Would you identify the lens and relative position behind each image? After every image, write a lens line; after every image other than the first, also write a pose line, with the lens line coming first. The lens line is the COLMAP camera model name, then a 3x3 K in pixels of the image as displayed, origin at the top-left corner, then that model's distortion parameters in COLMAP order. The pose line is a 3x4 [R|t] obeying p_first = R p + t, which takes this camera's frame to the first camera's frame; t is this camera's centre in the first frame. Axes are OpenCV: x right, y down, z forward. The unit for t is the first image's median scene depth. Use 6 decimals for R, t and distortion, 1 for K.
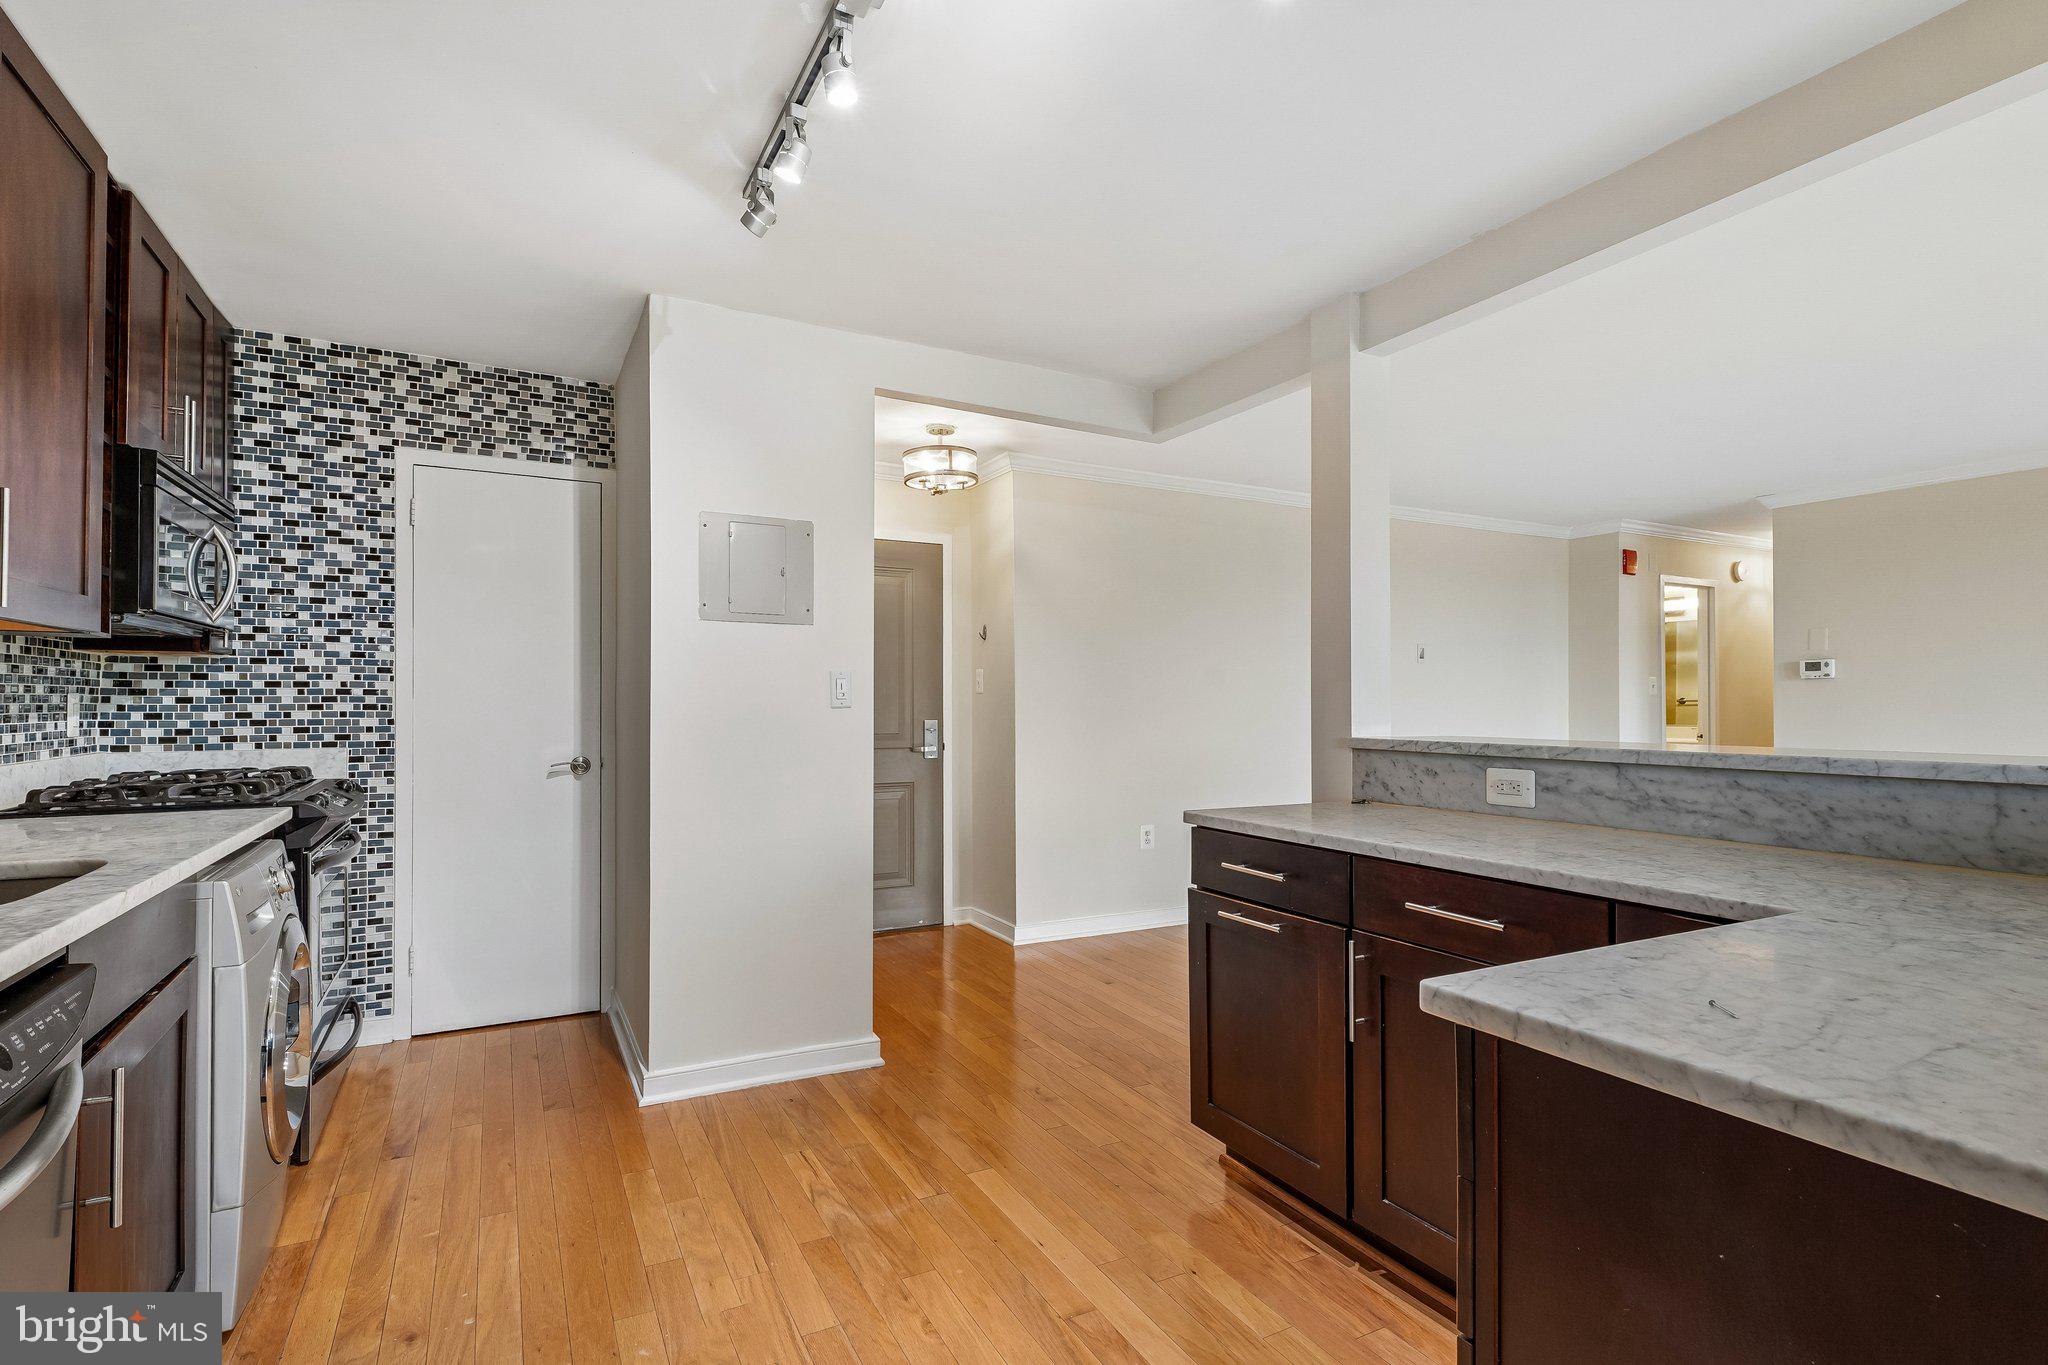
lens RADIAL K [[995.9, 0, 1021.7], [0, 995.9, 696.4], [0, 0, 1]] dist [0.012969, -0.000733]
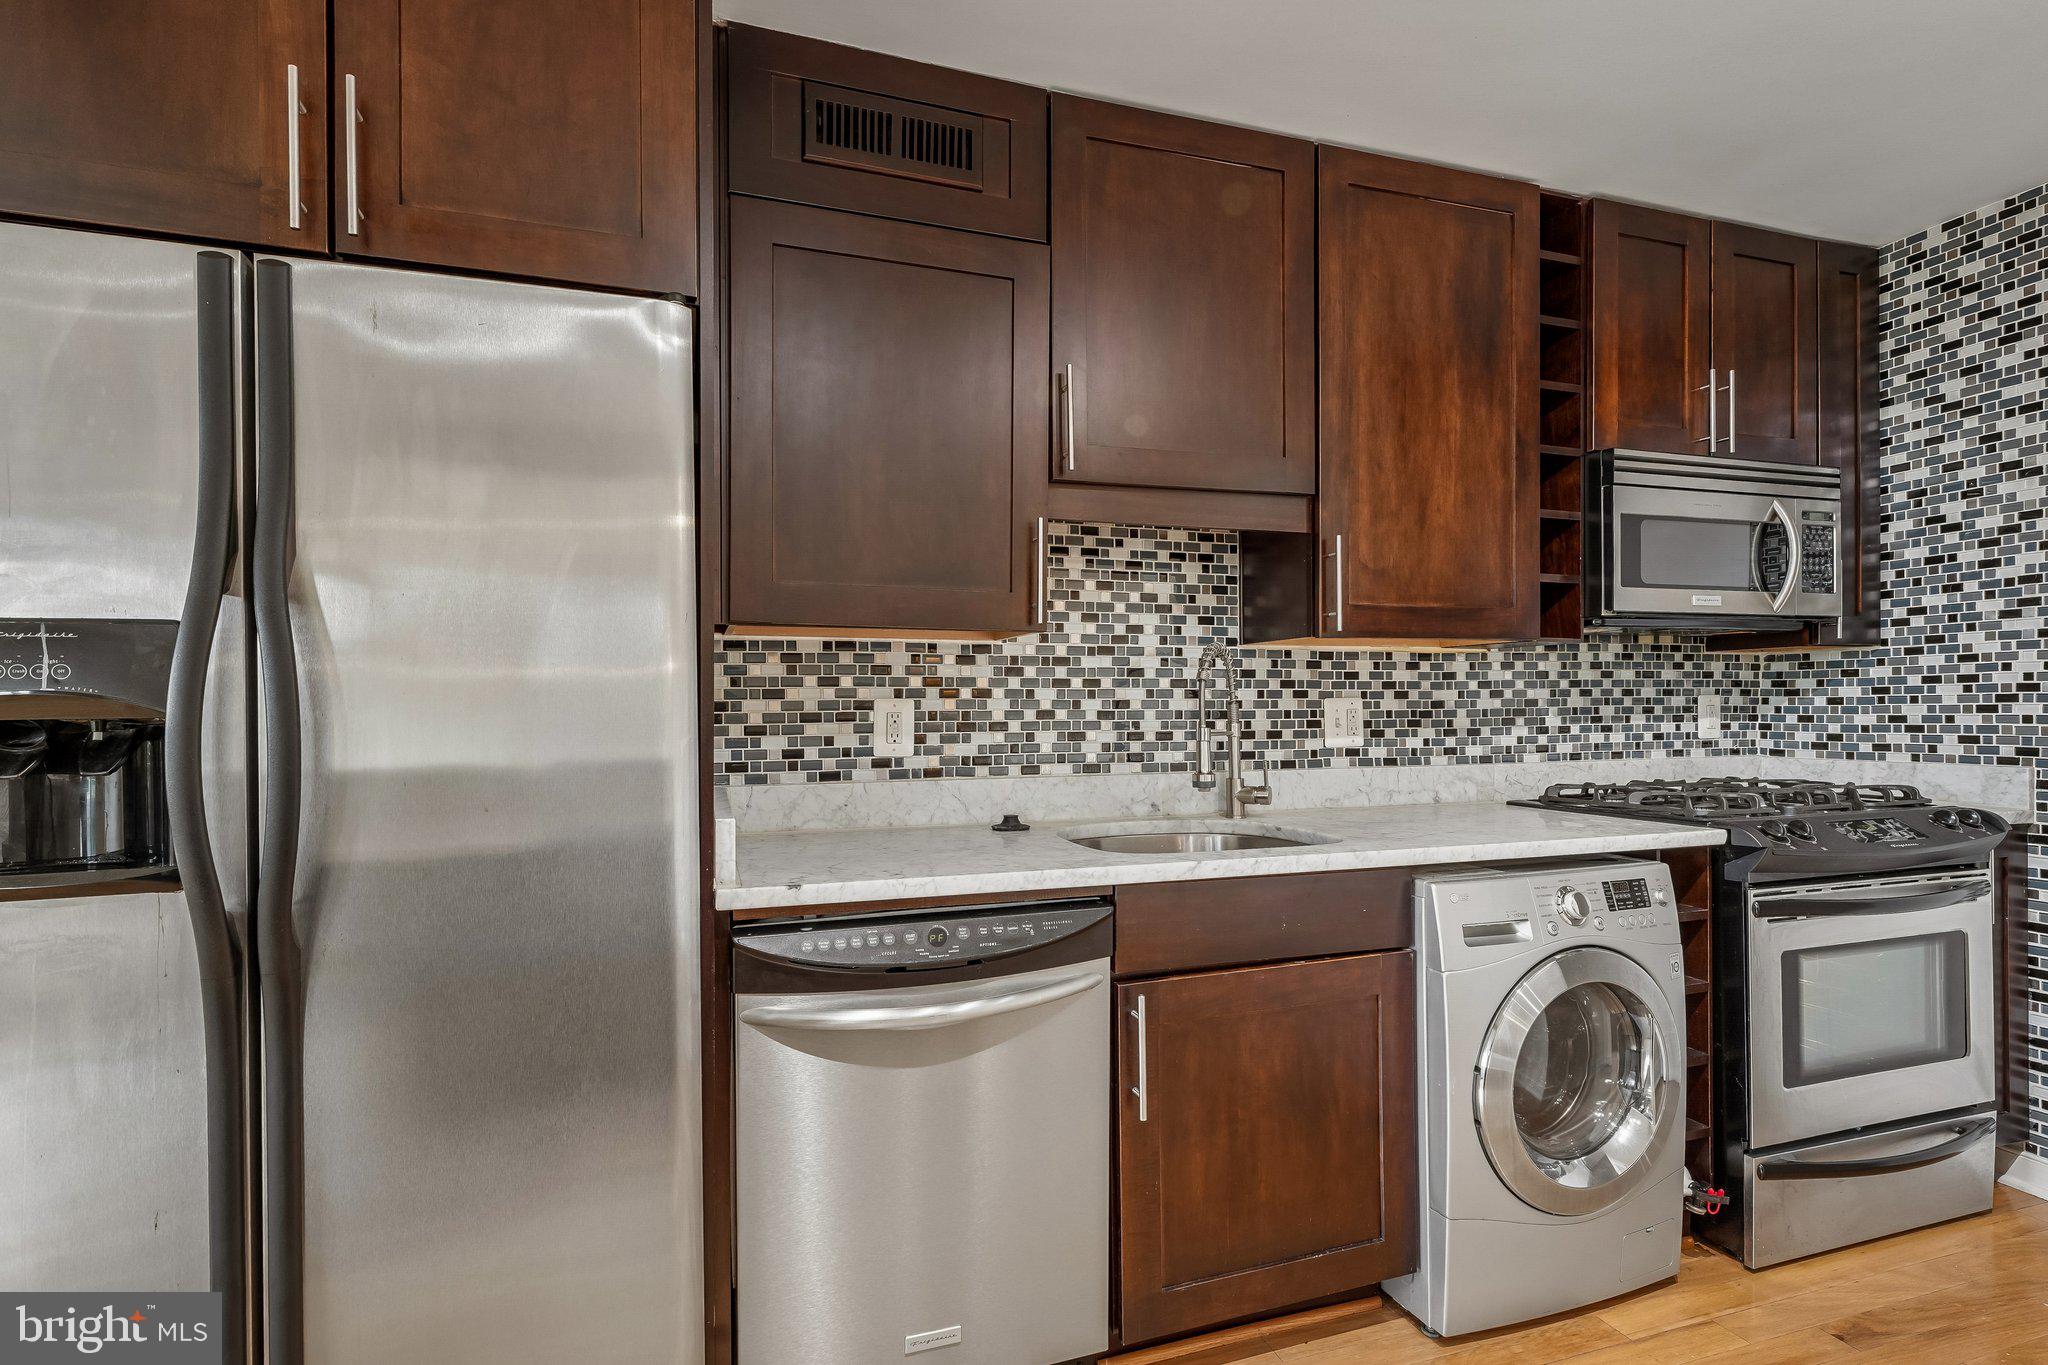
lens RADIAL K [[978.1, 0, 1016.2], [0, 978.1, 701.6], [0, 0, 1]] dist [0.010497, -0.000064]
pose [[-0.173423, -0.005880, -0.984830, 0.131168], [0.011256, 0.999905, -0.007952, 0.003042], [0.984783, -0.012464, -0.173340, 0.431638]]
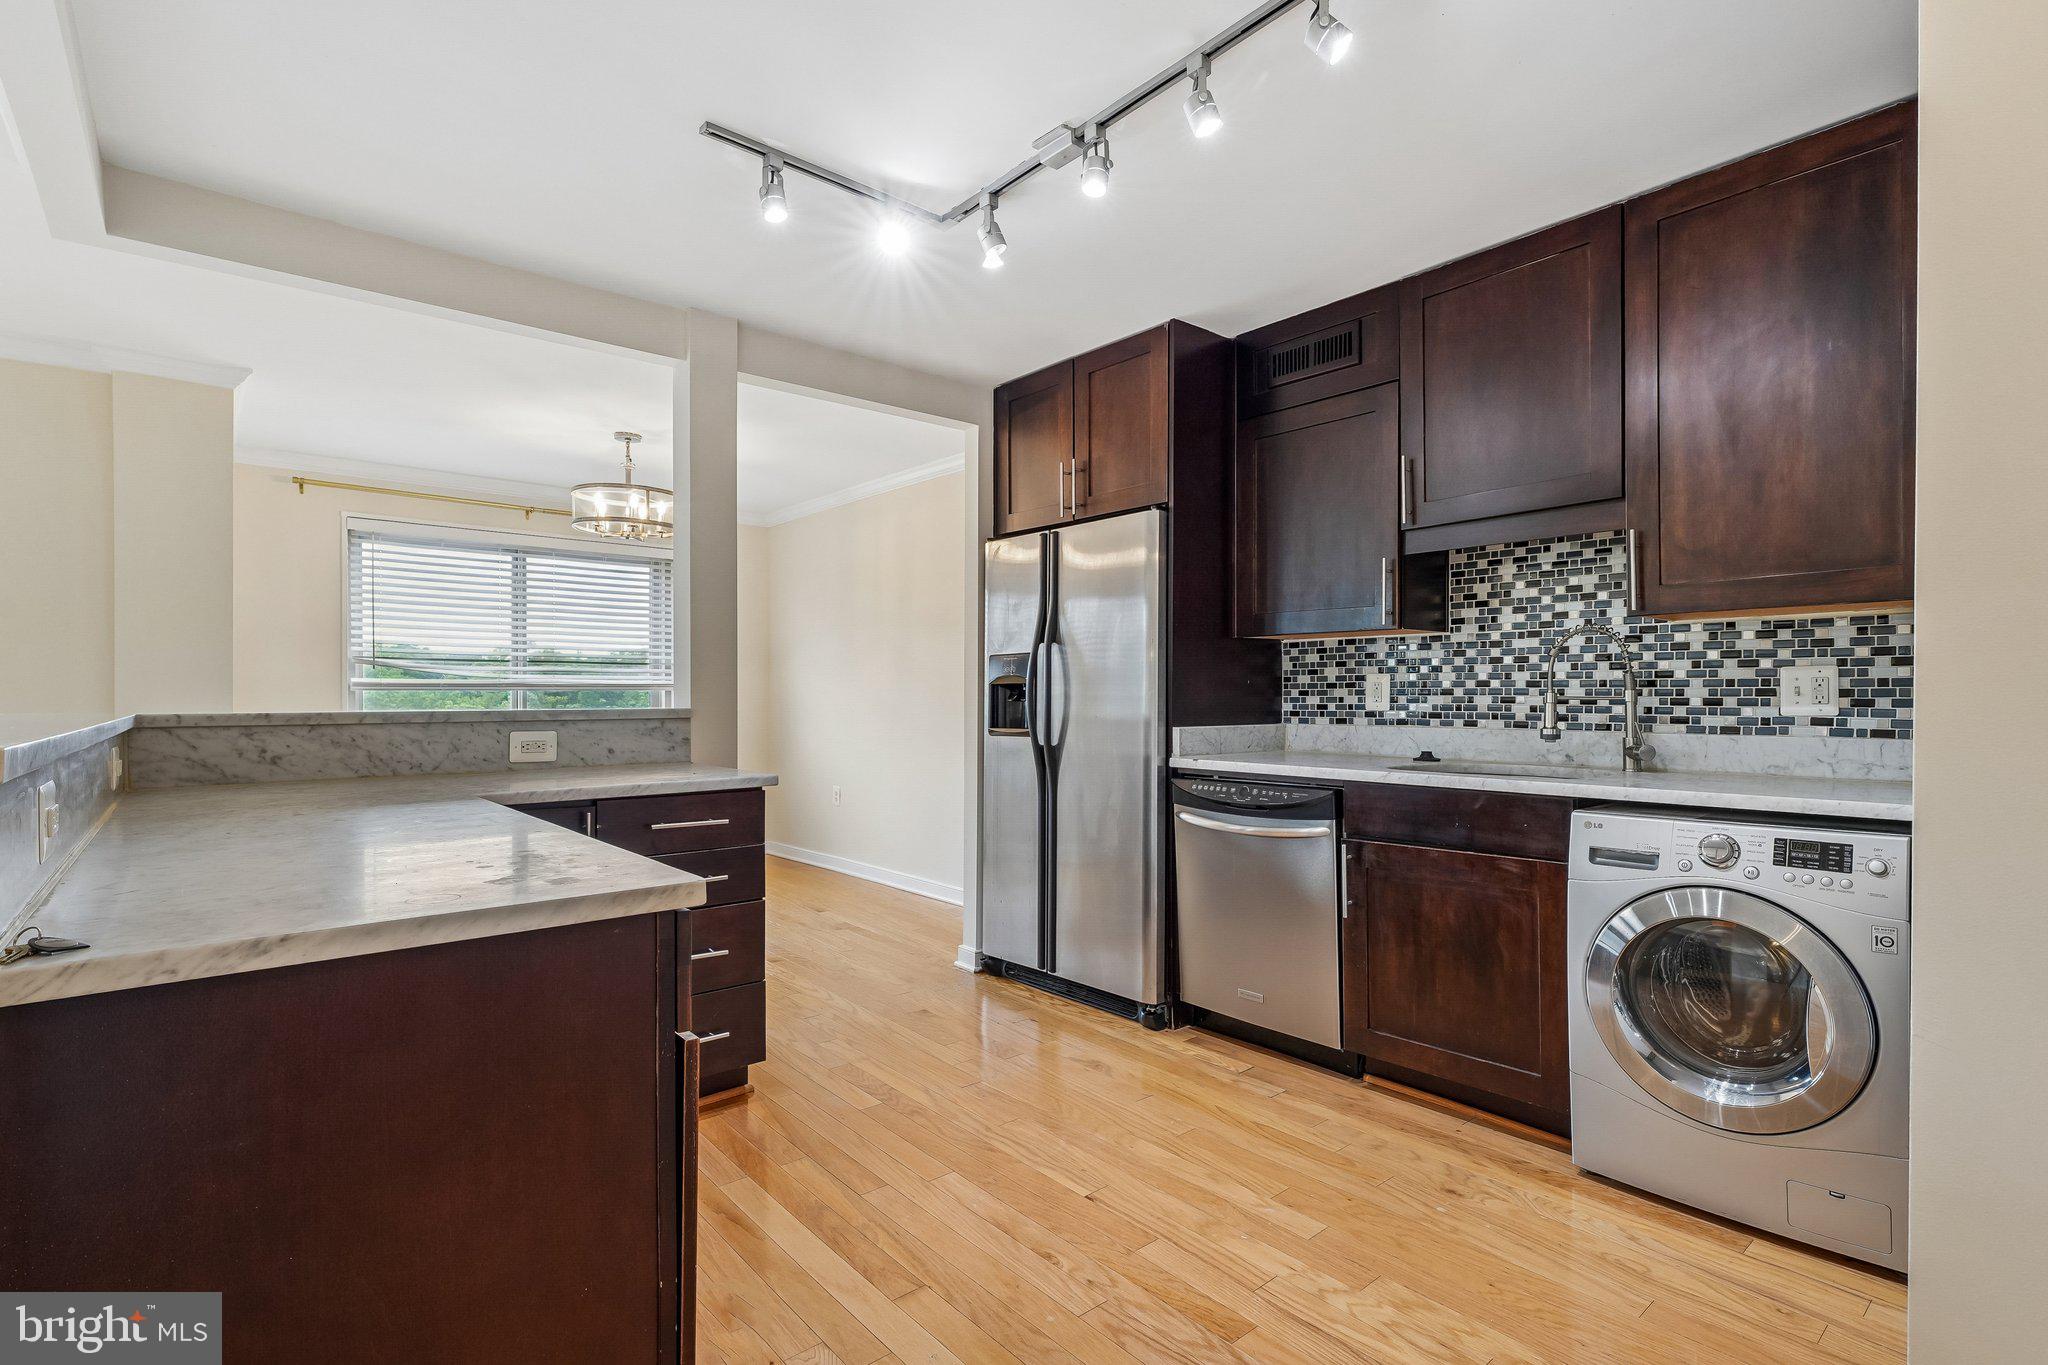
lens RADIAL K [[971.2, 0, 1015.0], [0, 971.2, 696.3], [0, 0, 1]] dist [0.017224, -0.008600]
pose [[-0.979624, -0.000886, -0.200838, 0.082517], [0.000199, 0.999985, -0.005387, 0.024057], [0.200840, -0.005317, -0.979610, 1.160725]]
